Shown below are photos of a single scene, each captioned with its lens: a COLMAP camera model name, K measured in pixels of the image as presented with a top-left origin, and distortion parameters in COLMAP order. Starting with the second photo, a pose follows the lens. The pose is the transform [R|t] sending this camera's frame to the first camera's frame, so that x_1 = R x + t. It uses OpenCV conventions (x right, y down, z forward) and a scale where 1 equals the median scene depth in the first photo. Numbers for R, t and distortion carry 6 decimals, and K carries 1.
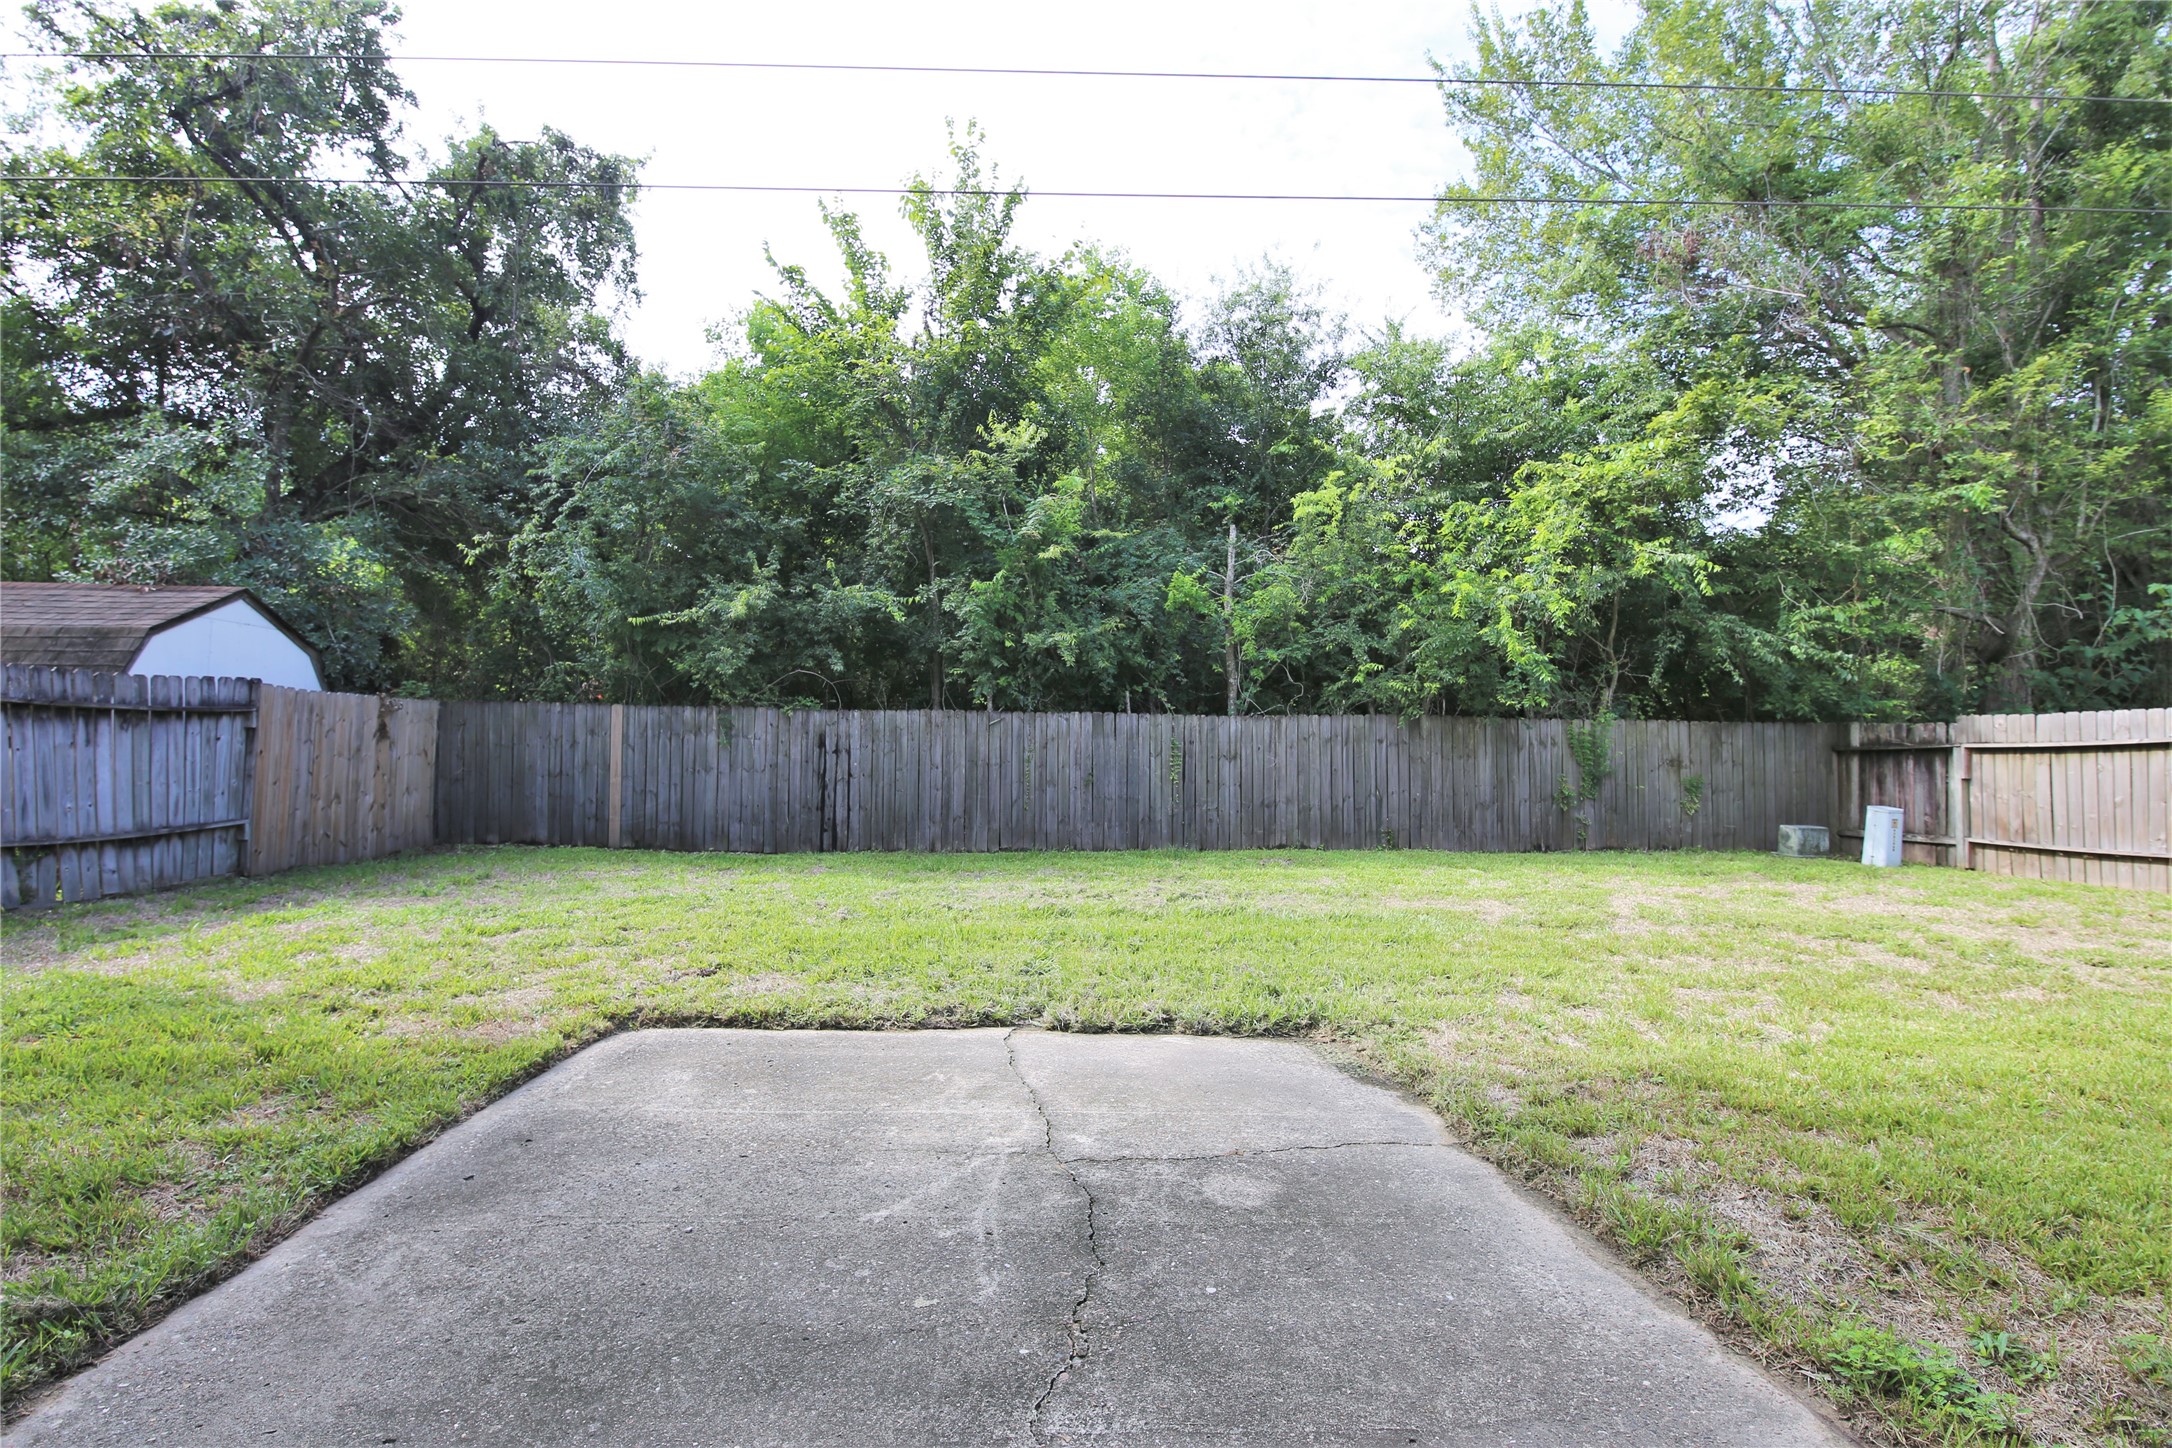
lens RADIAL K [[966.7, 0, 1086.0], [0, 966.7, 724.0], [0, 0, 1]] dist [-0.004055, -0.000385]
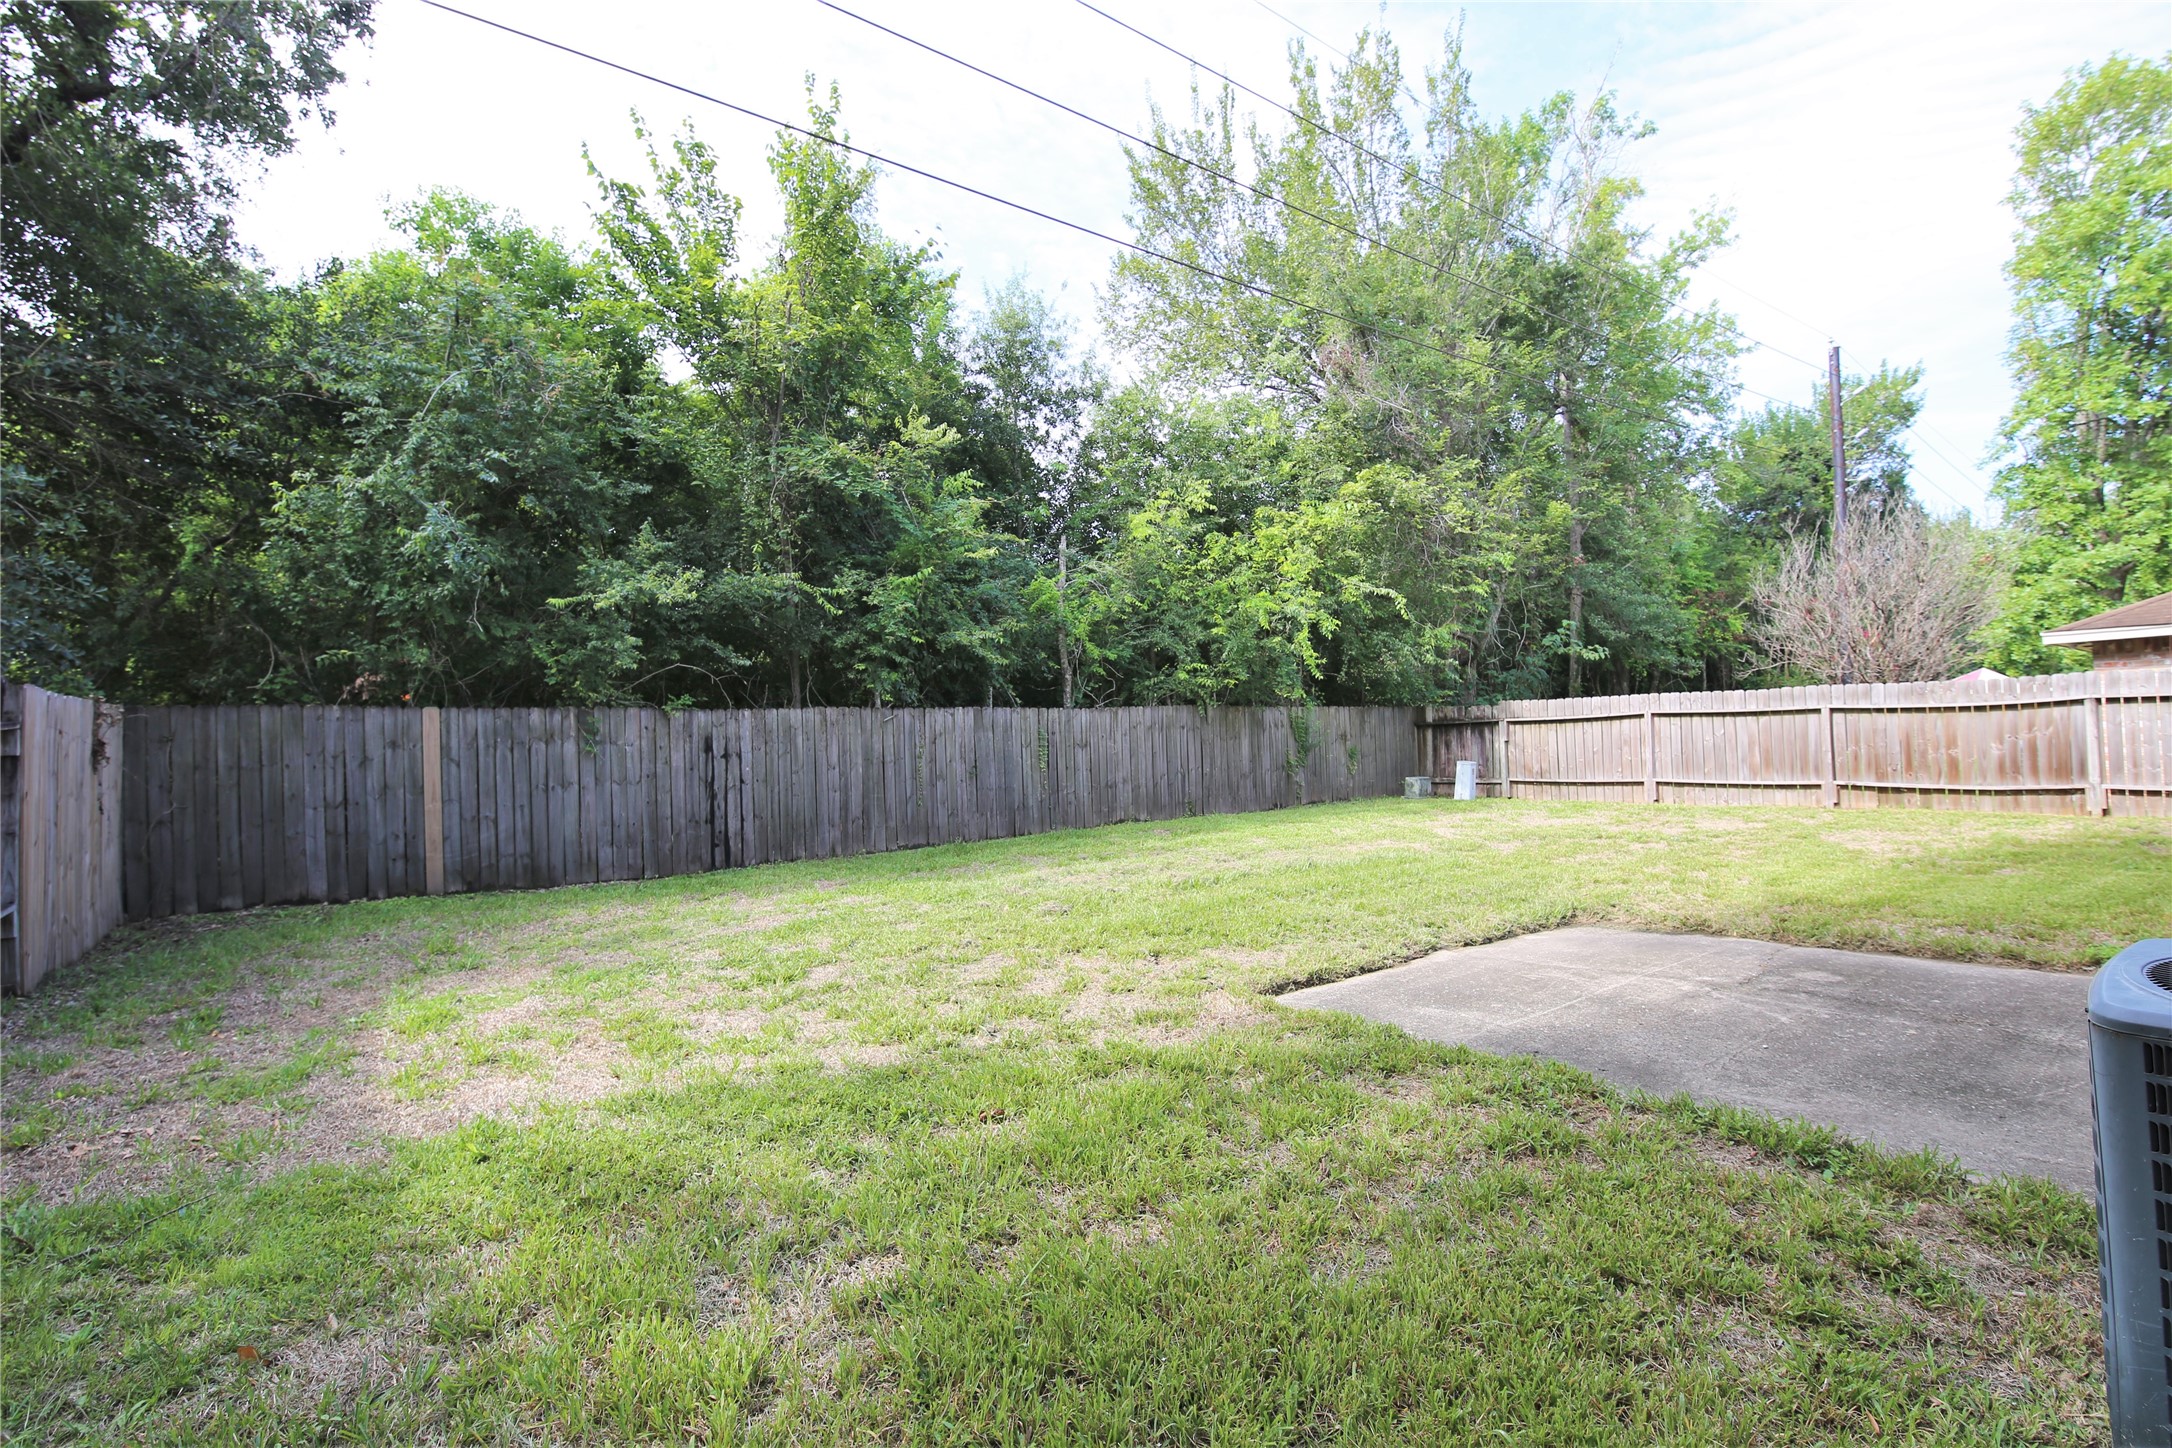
lens RADIAL K [[977.5, 0, 1086.0], [0, 977.5, 724.0], [0, 0, 1]] dist [-0.008094, -0.000316]
pose [[0.818210, -0.025932, 0.574335, -0.503886], [0.017011, 0.999637, 0.020901, -0.014047], [-0.574668, -0.007331, 0.818354, 0.074566]]
